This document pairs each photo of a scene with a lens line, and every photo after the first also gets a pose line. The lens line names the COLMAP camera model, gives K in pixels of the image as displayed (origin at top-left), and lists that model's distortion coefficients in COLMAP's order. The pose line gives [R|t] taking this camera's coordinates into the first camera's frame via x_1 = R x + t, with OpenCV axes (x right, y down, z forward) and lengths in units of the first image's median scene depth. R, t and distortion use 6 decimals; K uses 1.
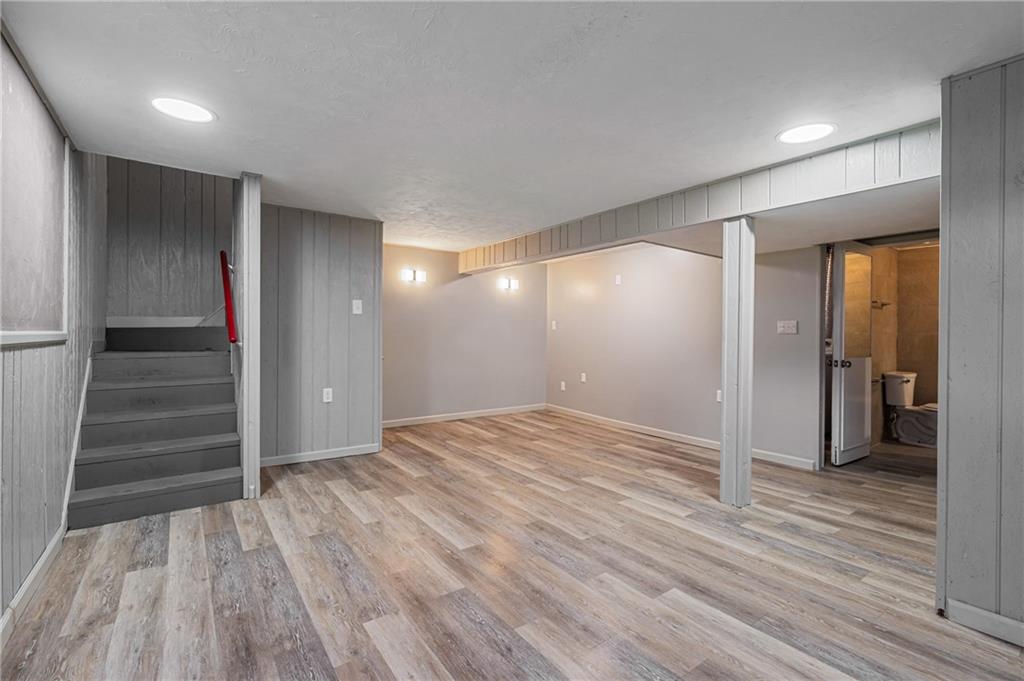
lens RADIAL K [[457.5, 0, 512.9], [0, 457.5, 336.6], [0, 0, 1]] dist [0.000498, 0.000113]
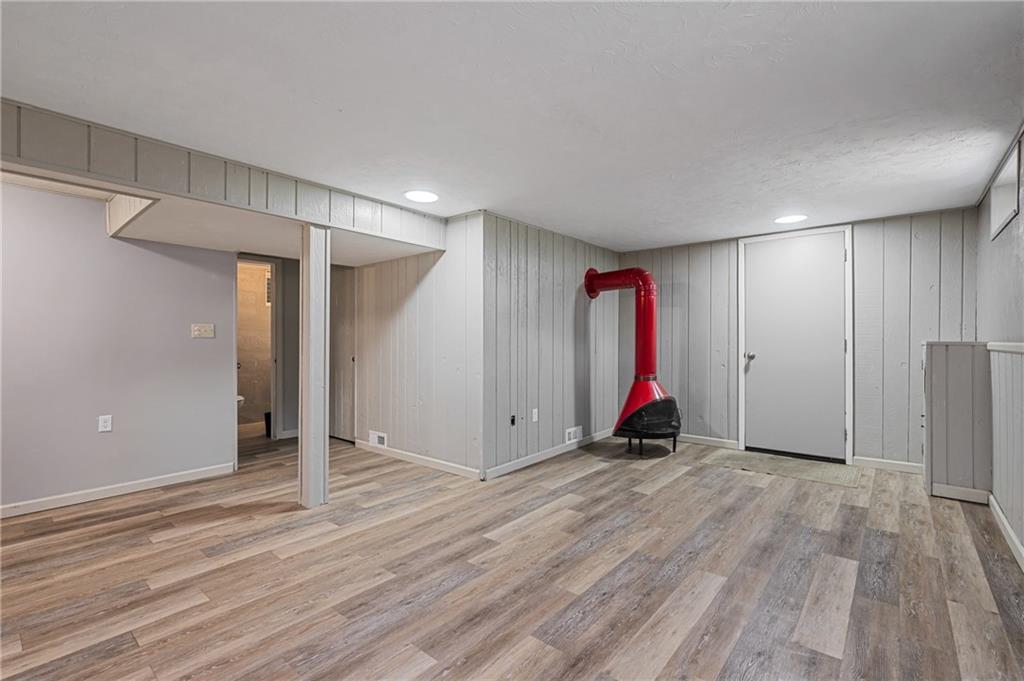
lens RADIAL K [[457.5, 0, 512.3], [0, 457.5, 339.1], [0, 0, 1]] dist [0.000498, 0.000113]
pose [[-0.234287, -0.005507, 0.972152, -0.640386], [0.003958, 0.999970, 0.006619, -0.009321], [-0.972159, 0.005398, -0.234258, 0.850393]]
